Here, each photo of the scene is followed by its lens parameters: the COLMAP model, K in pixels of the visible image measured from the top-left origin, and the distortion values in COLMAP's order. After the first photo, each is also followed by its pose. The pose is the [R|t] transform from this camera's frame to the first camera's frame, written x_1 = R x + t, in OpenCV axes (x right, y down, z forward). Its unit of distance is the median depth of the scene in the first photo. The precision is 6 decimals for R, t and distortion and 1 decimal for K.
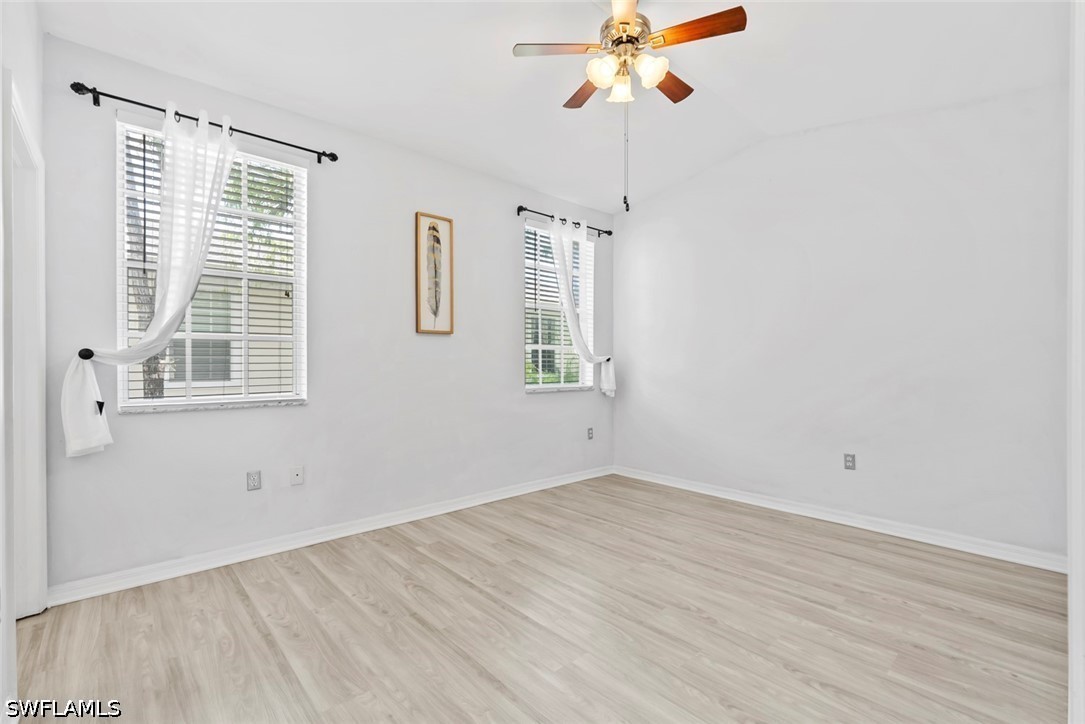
lens RADIAL K [[480.1, 0, 543.7], [0, 480.1, 364.0], [0, 0, 1]] dist [-0.000211, -0.000262]
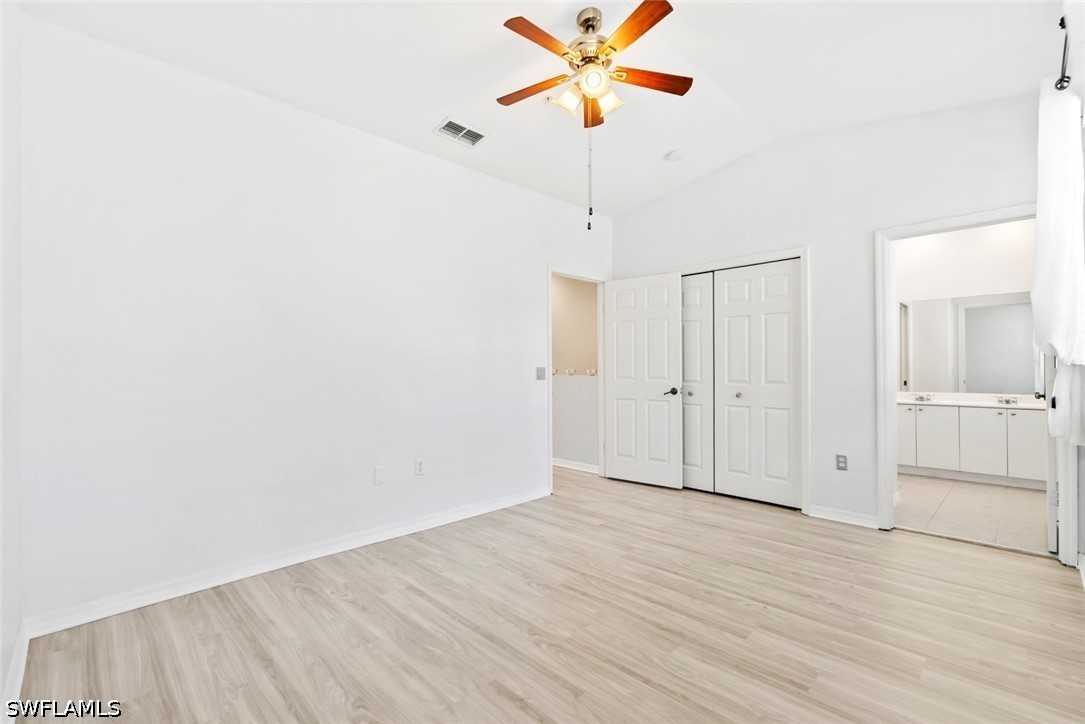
lens RADIAL K [[480.1, 0, 543.7], [0, 480.1, 364.0], [0, 0, 1]] dist [-0.000211, -0.000262]
pose [[-0.998923, 0.007611, -0.045779, 0.266272], [0.008068, 0.999919, -0.009802, 0.002824], [0.045701, -0.010161, -0.998904, 1.683962]]
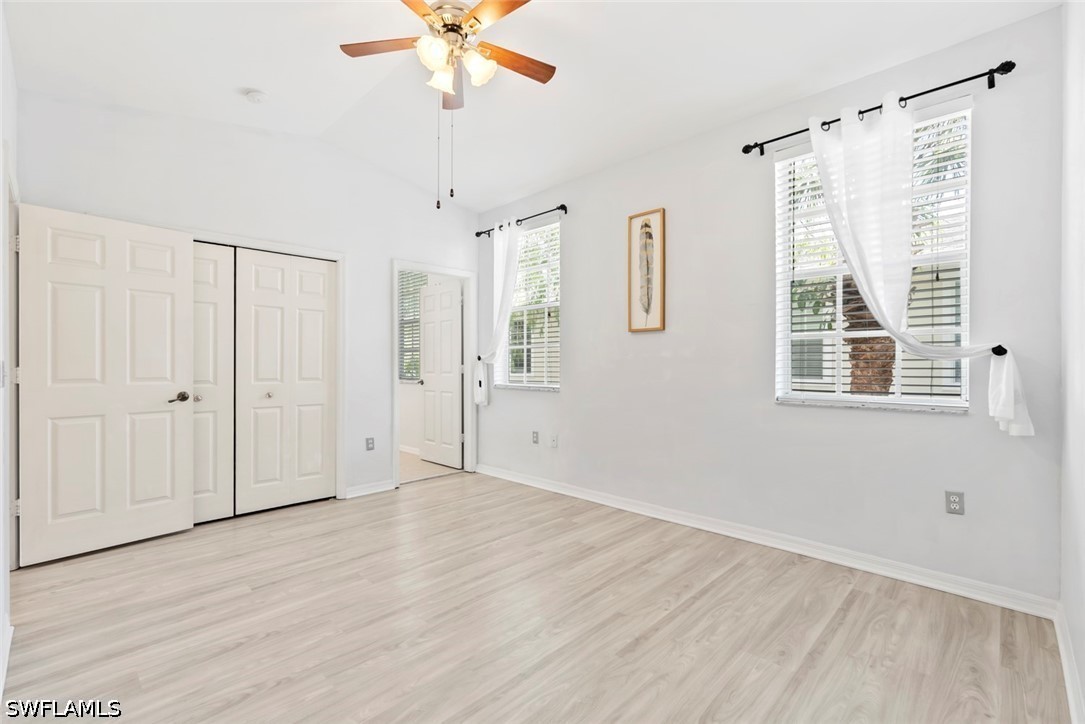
lens RADIAL K [[480.1, 0, 543.7], [0, 480.1, 364.0], [0, 0, 1]] dist [-0.000211, -0.000262]
pose [[0.065688, 0.004403, -0.997831, 0.952192], [0.001429, 0.999989, 0.004506, -0.001436], [0.997839, -0.001722, 0.065681, 0.923779]]
